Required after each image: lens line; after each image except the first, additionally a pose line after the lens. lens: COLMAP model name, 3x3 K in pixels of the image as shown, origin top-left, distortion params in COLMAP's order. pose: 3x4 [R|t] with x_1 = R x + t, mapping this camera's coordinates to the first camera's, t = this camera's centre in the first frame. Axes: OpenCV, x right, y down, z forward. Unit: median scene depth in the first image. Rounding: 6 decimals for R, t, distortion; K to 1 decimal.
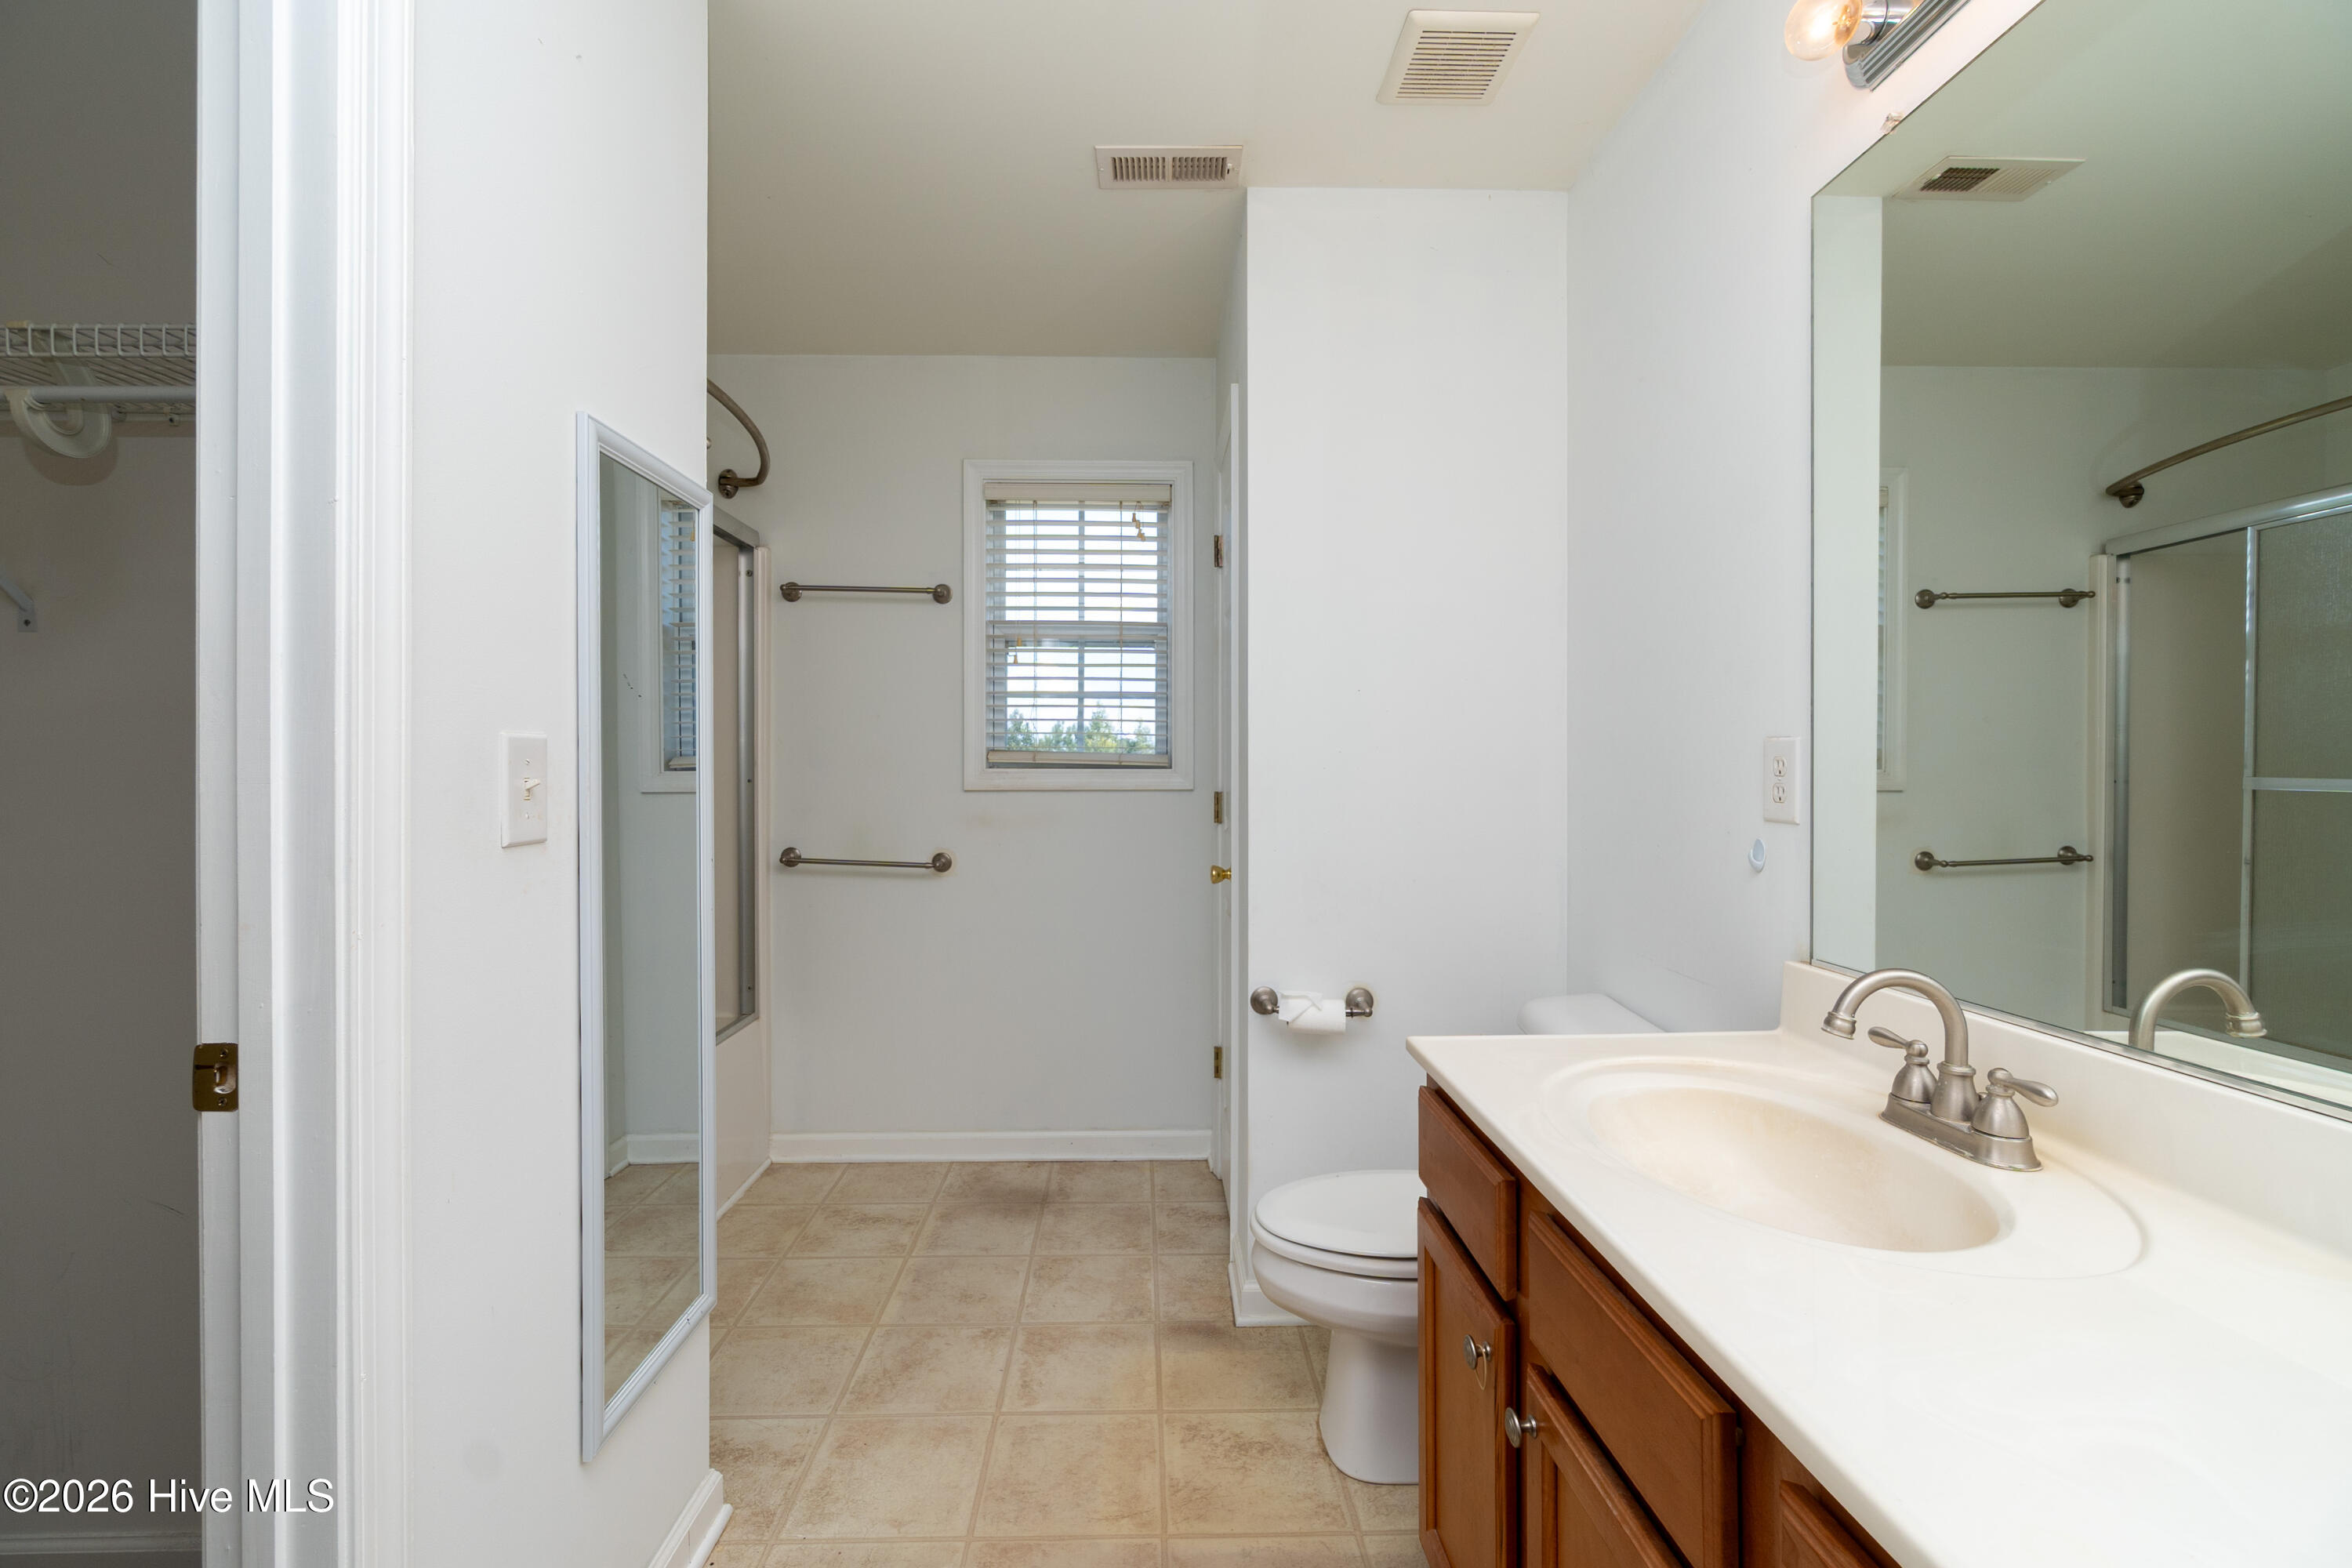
lens RADIAL K [[1010.8, 0, 1164.0], [0, 1010.8, 774.9], [0, 0, 1]] dist [-0.005093, 0.000591]
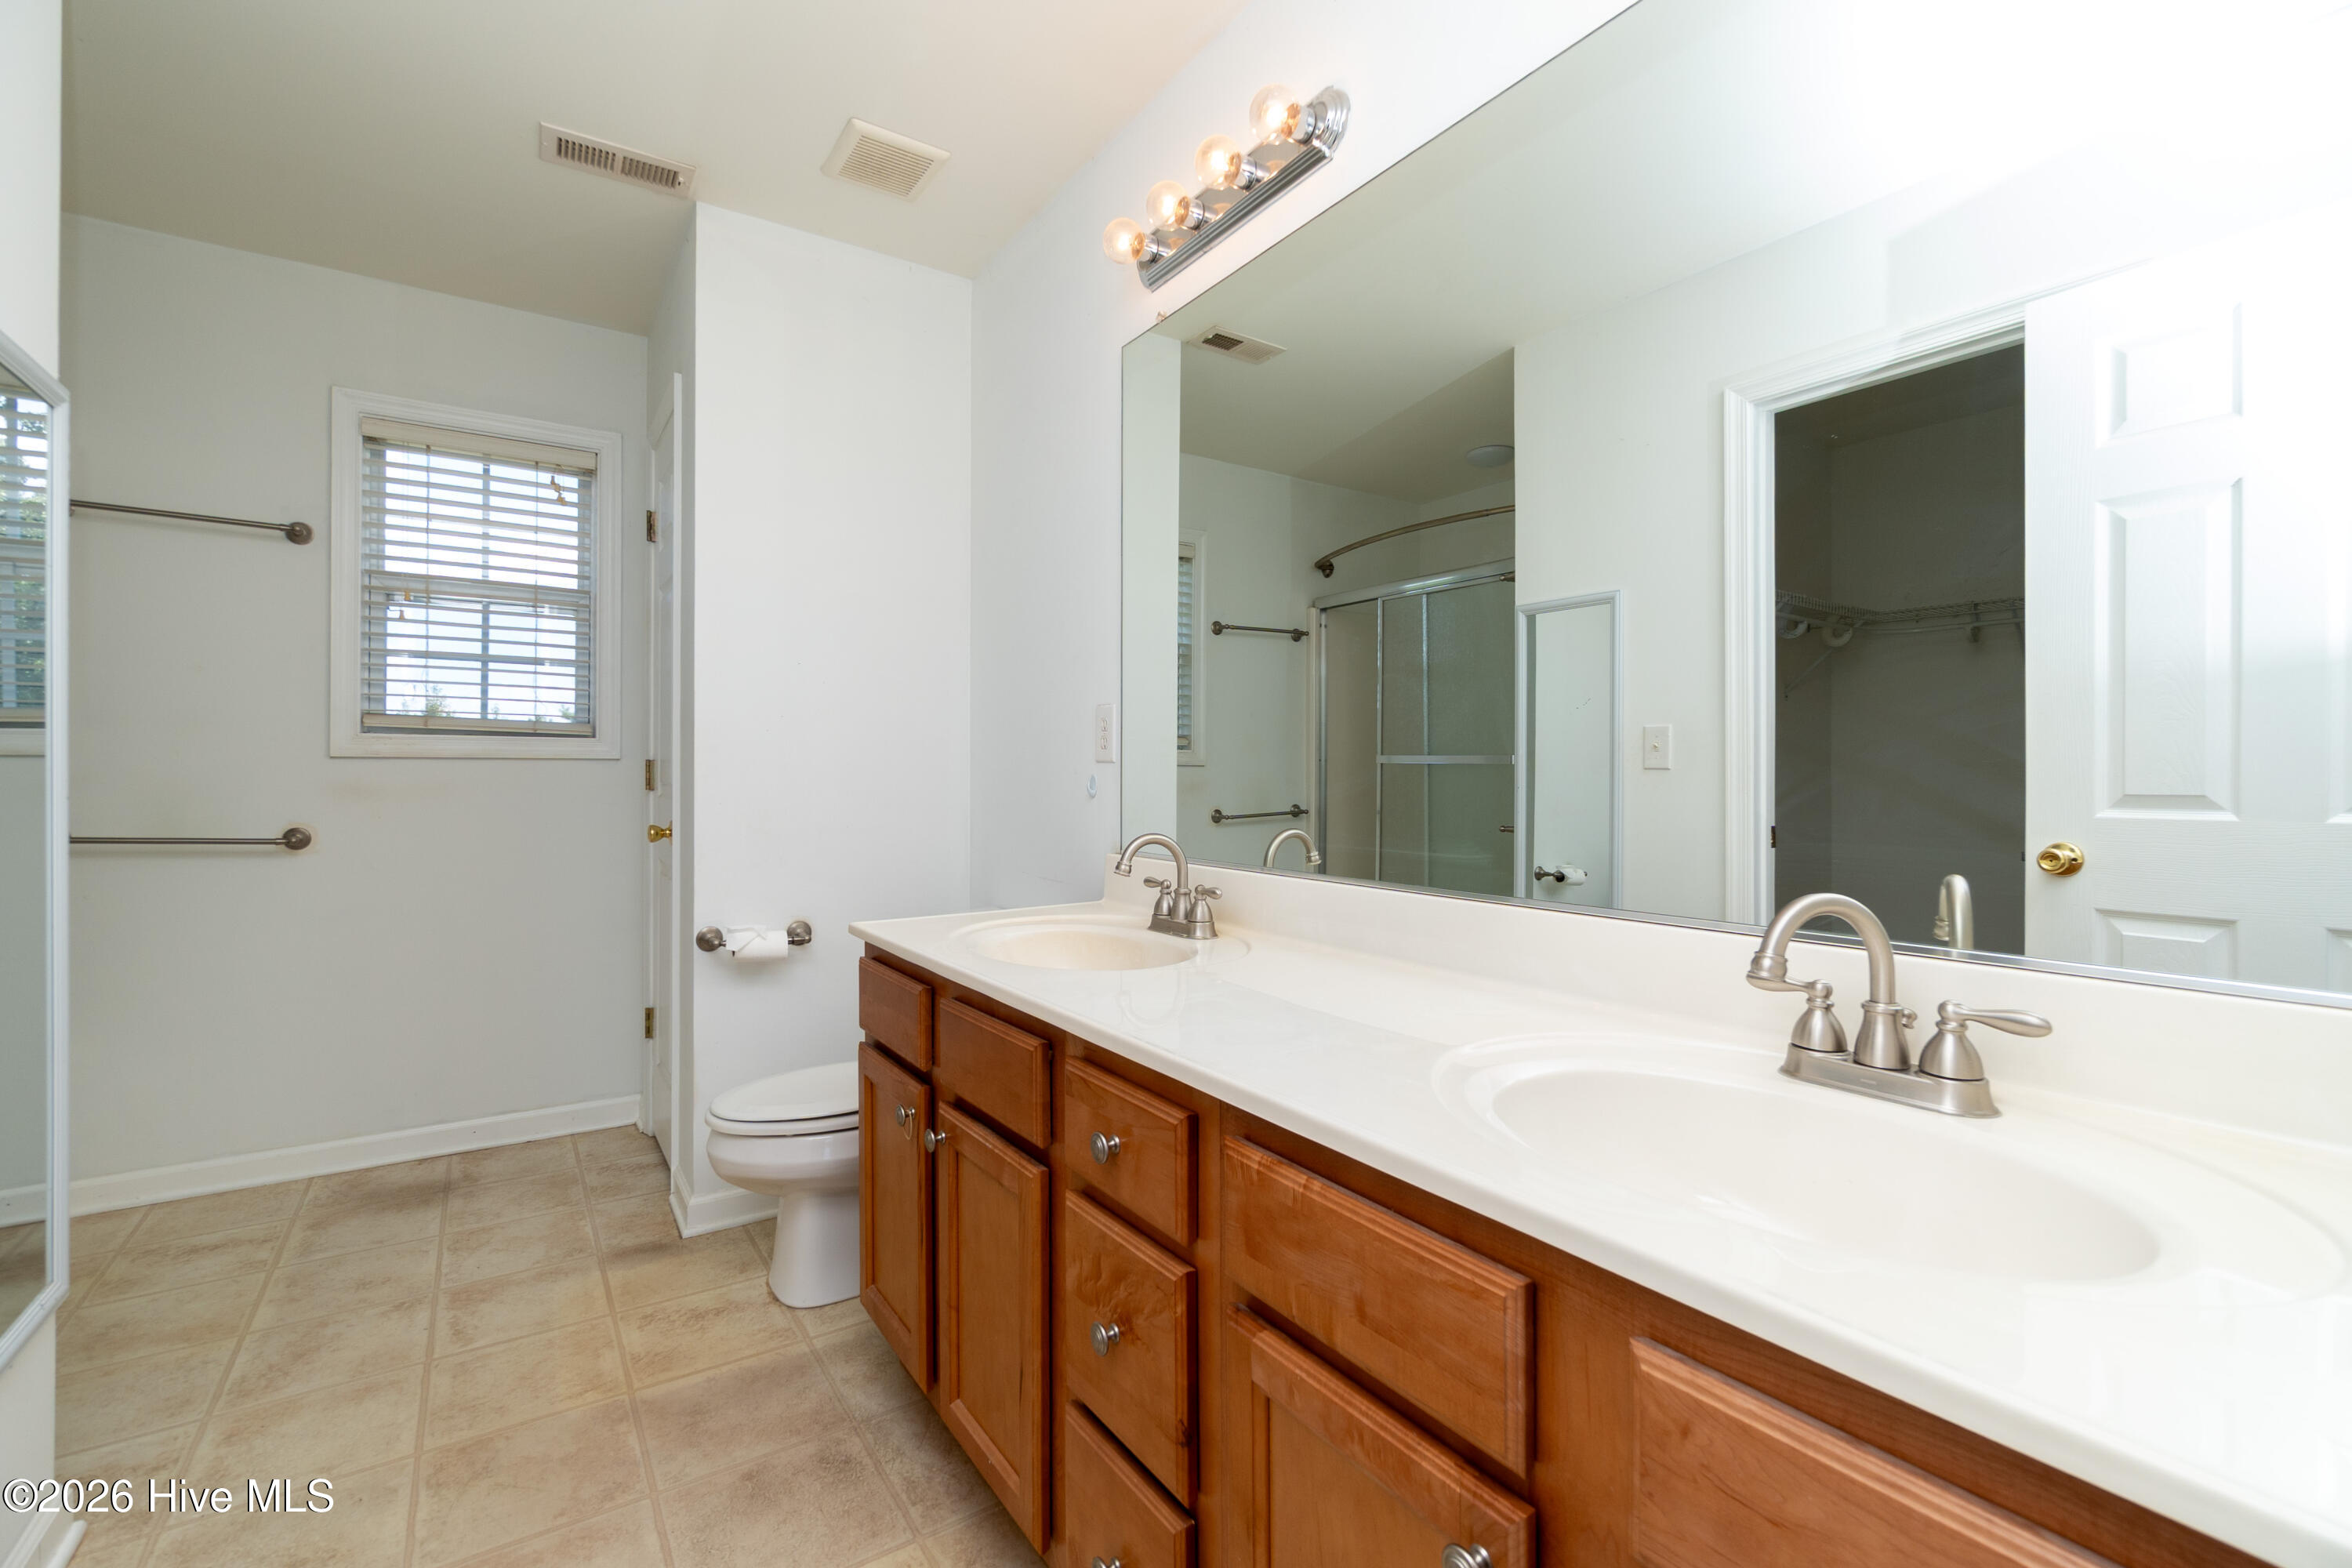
lens RADIAL K [[1010.8, 0, 1164.0], [0, 1010.8, 774.9], [0, 0, 1]] dist [-0.005093, 0.000591]
pose [[0.844974, 0.002336, 0.534802, -0.068118], [-0.000821, 0.999995, -0.003071, 0.044229], [-0.534807, 0.002155, 0.844972, -0.188274]]
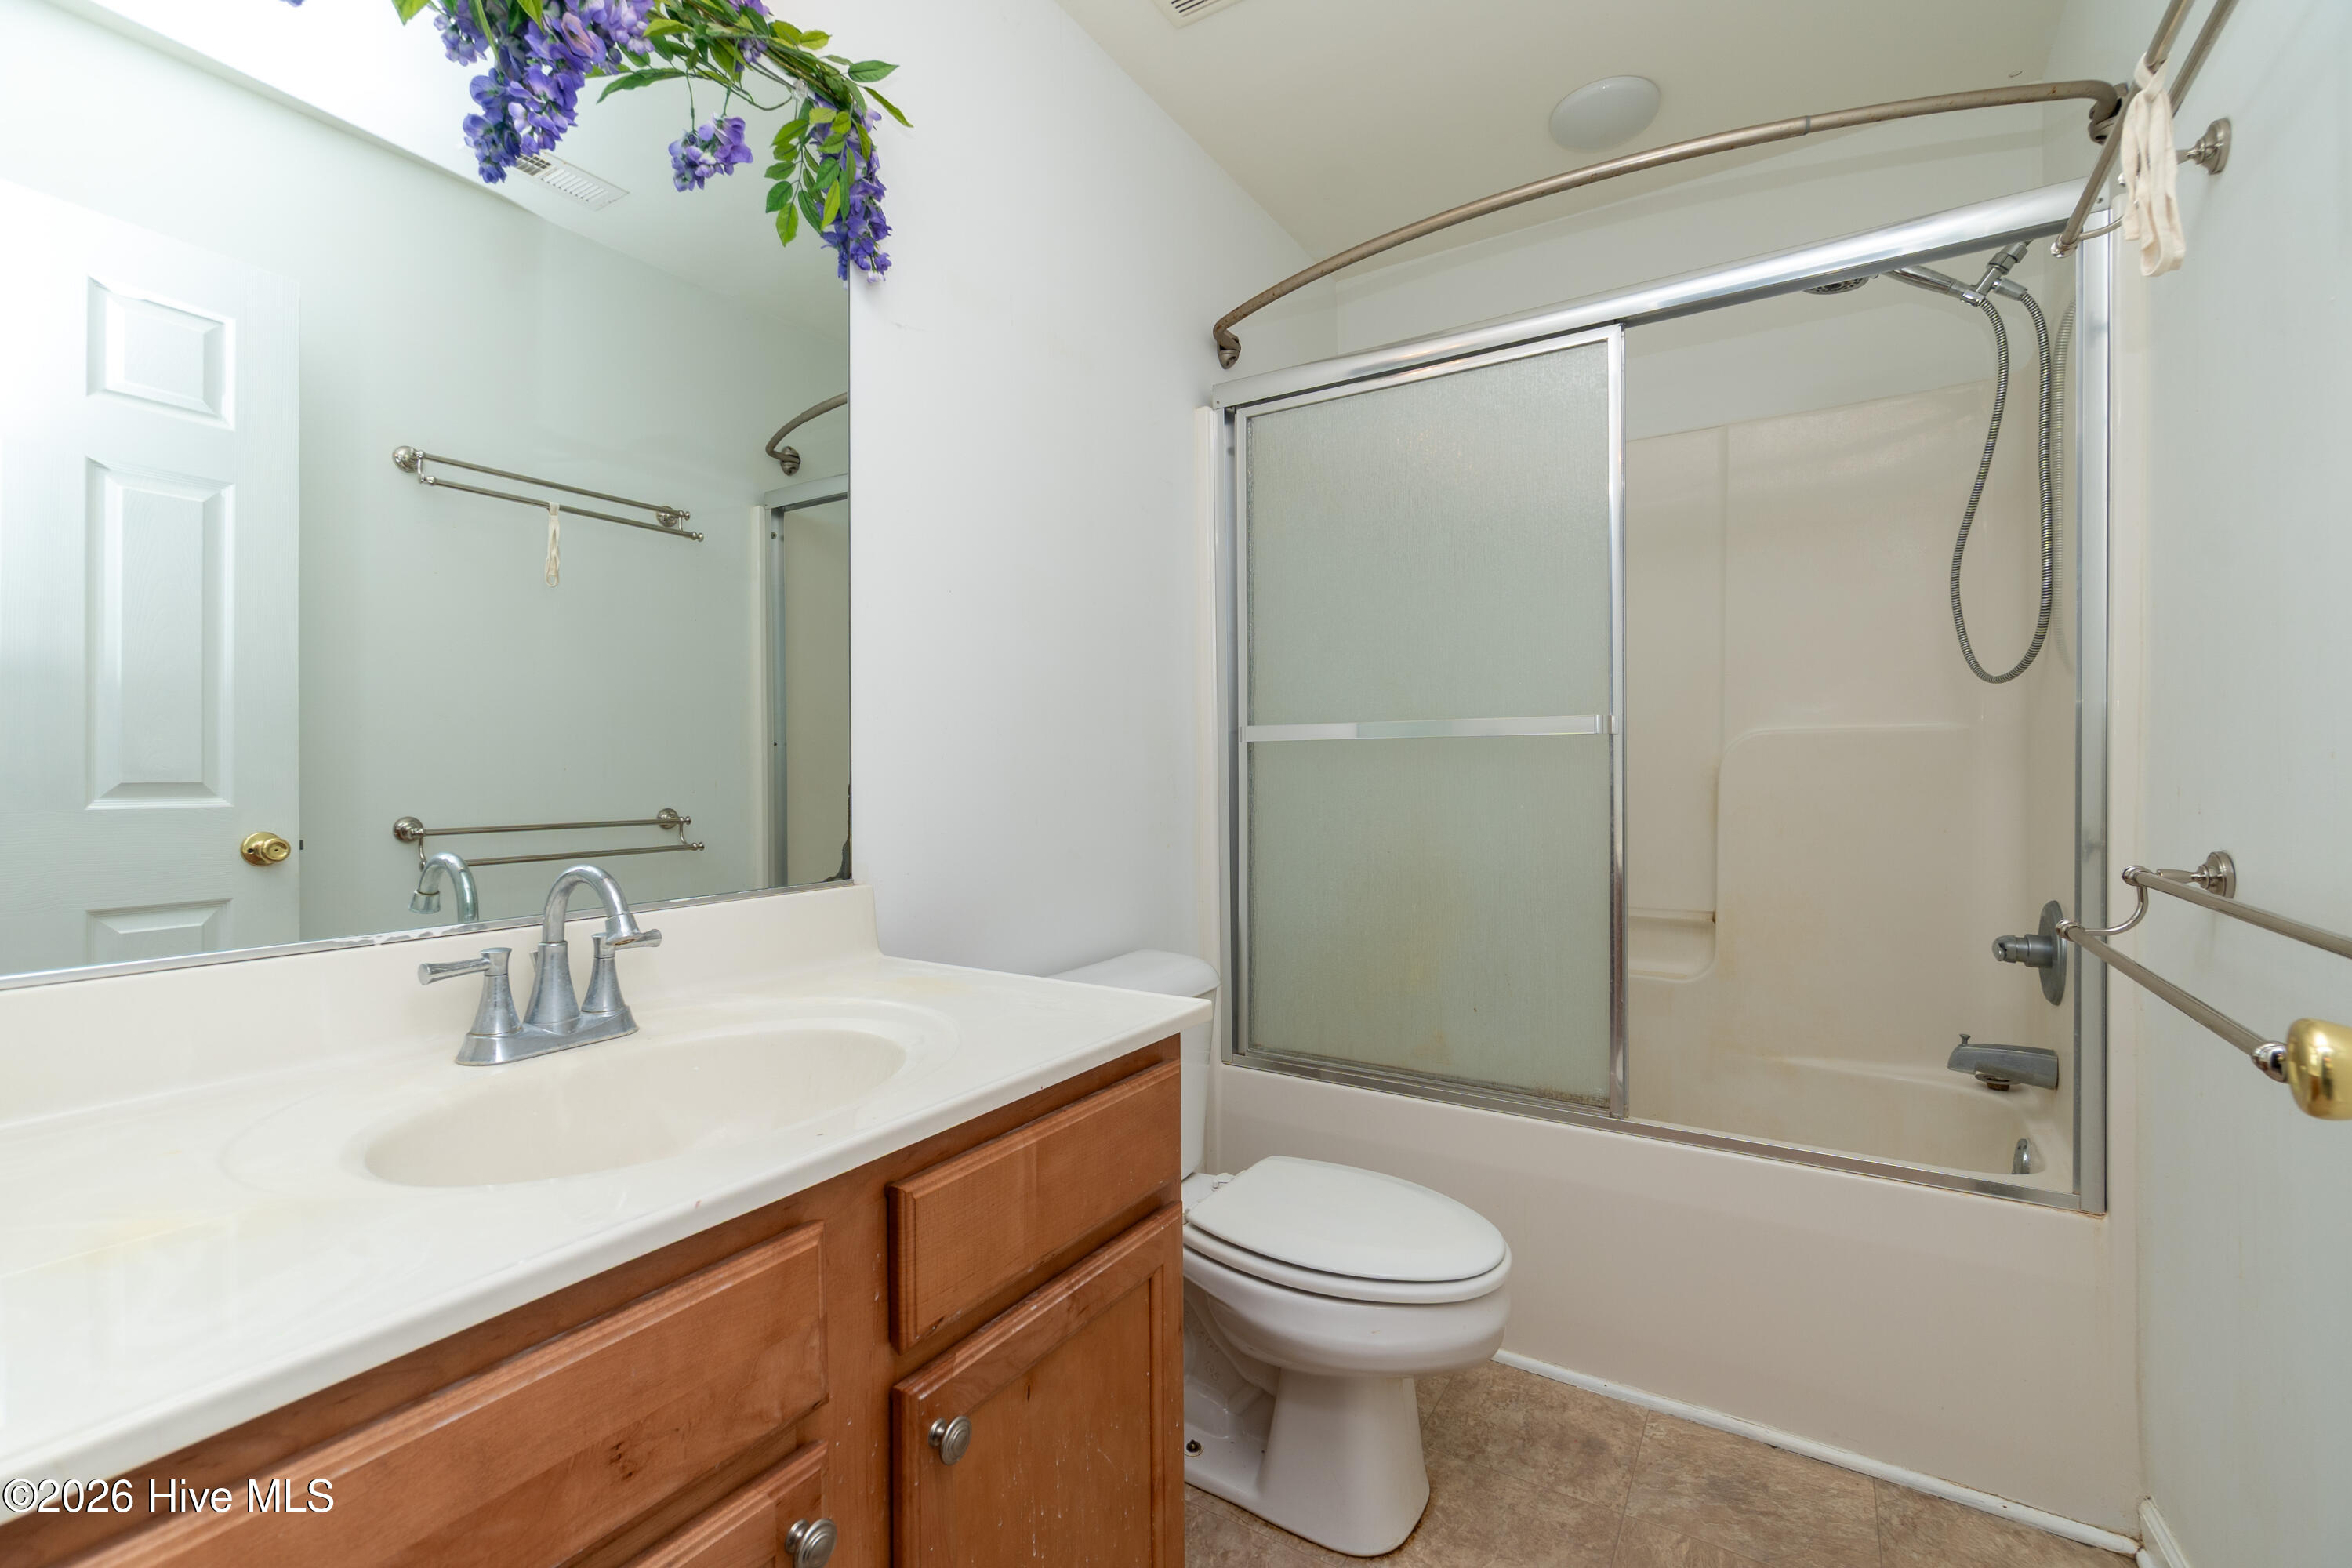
lens RADIAL K [[1010.8, 0, 1164.0], [0, 1010.8, 774.9], [0, 0, 1]] dist [-0.005093, 0.000591]
pose [[-0.826801, -0.001535, 0.562493, 0.031523], [0.002343, 0.999978, 0.006174, 0.064503], [-0.562490, 0.006423, -0.826779, 2.137462]]
